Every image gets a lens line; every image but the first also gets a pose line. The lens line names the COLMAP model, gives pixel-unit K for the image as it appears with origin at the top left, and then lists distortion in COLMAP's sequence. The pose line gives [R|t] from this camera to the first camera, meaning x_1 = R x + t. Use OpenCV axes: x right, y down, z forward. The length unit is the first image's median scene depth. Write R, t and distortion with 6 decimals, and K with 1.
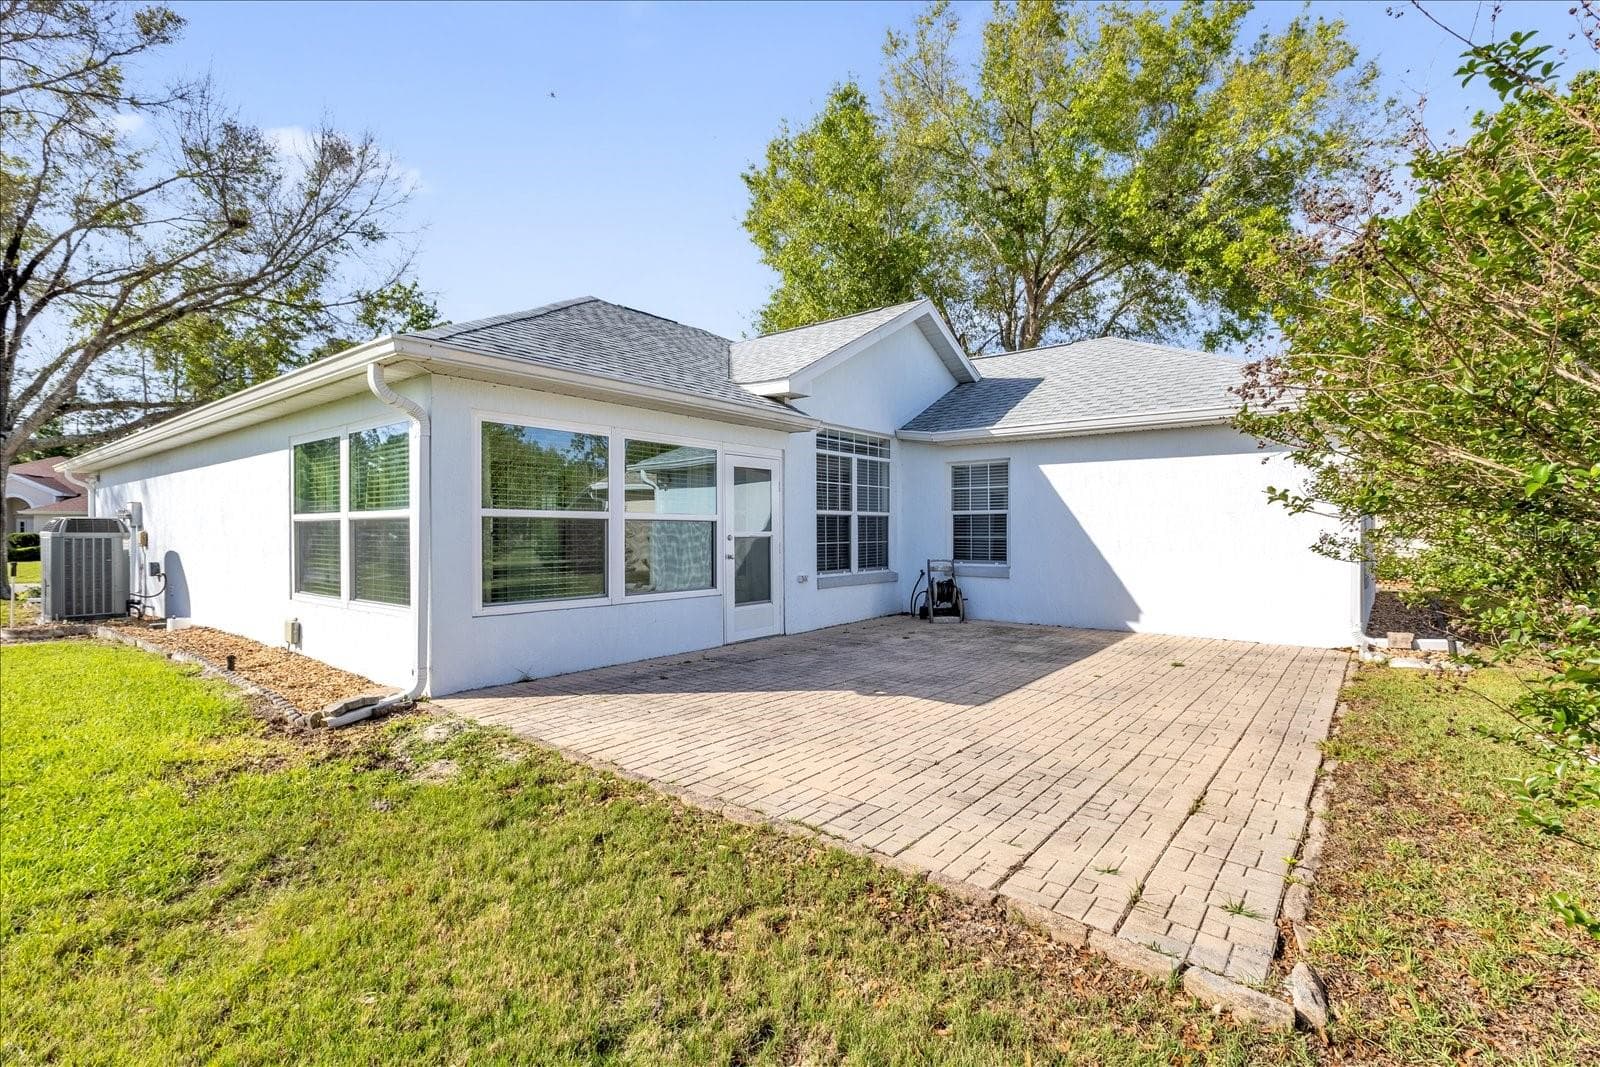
lens RADIAL K [[711.5, 0, 800.0], [0, 711.5, 533.5], [0, 0, 1]] dist [-0.000324, -0.000084]
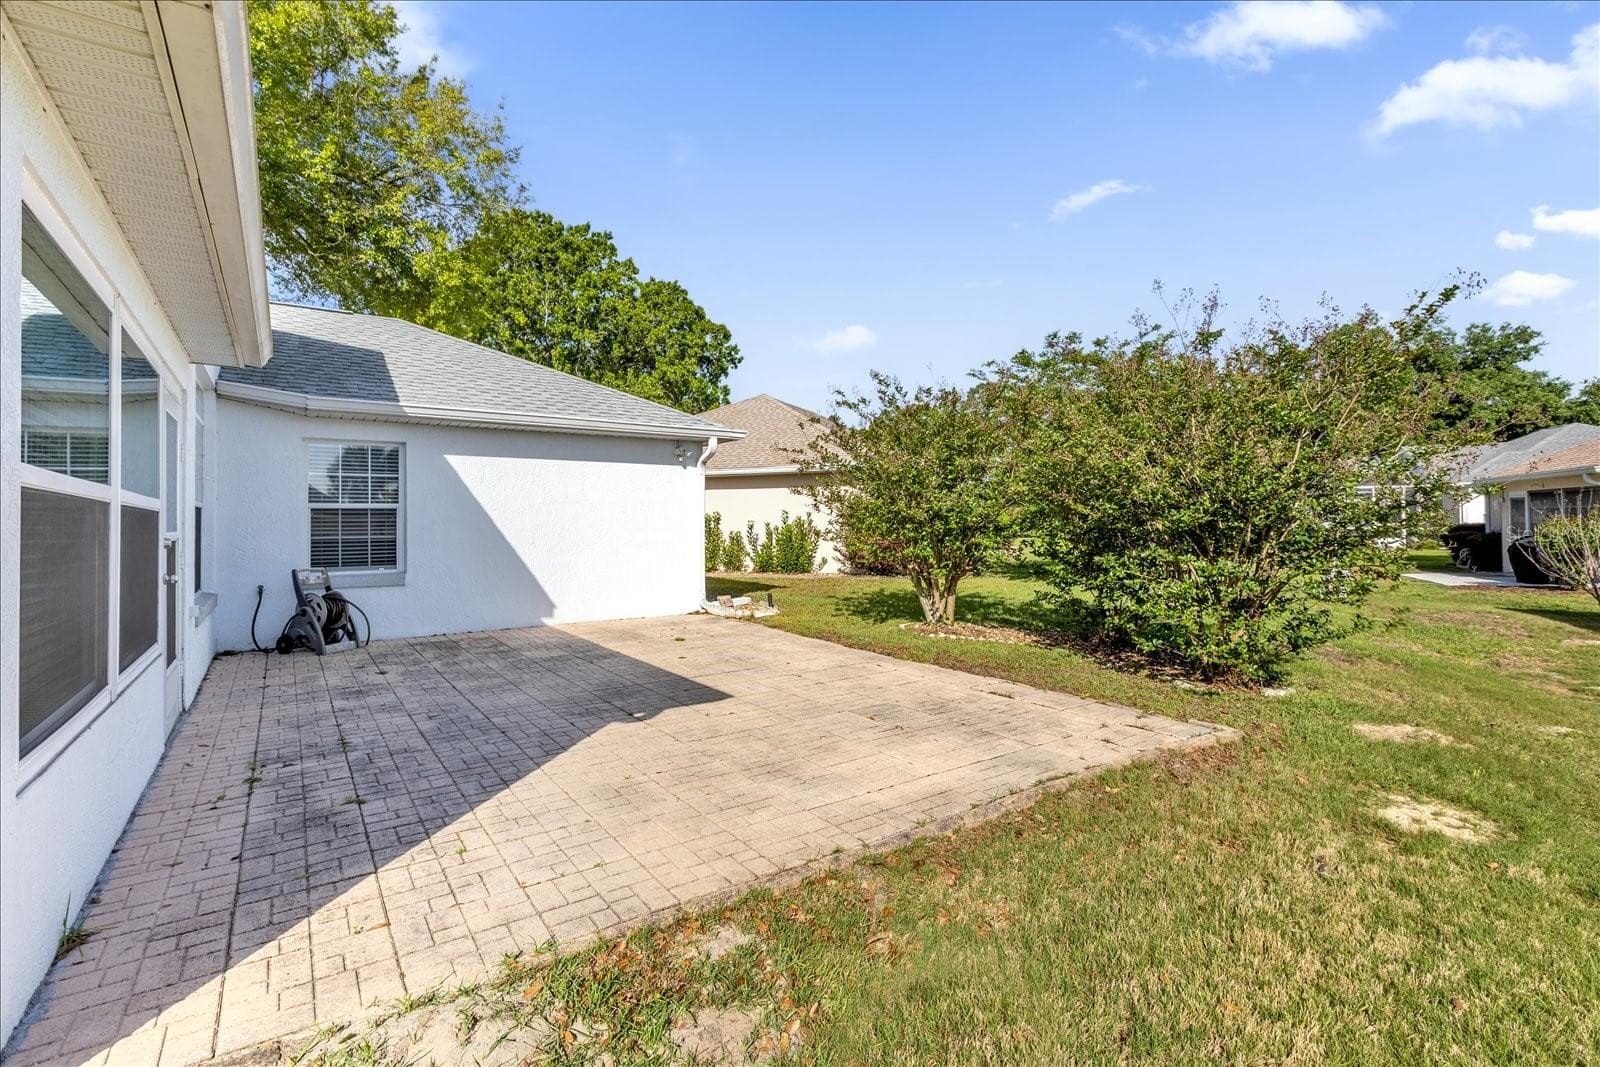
lens RADIAL K [[711.5, 0, 800.0], [0, 711.5, 533.5], [0, 0, 1]] dist [-0.000324, -0.000084]
pose [[0.265894, -0.004884, 0.963990, -0.388250], [-0.005464, 0.999963, 0.006574, -0.006657], [-0.963987, -0.007015, 0.265857, 0.327628]]
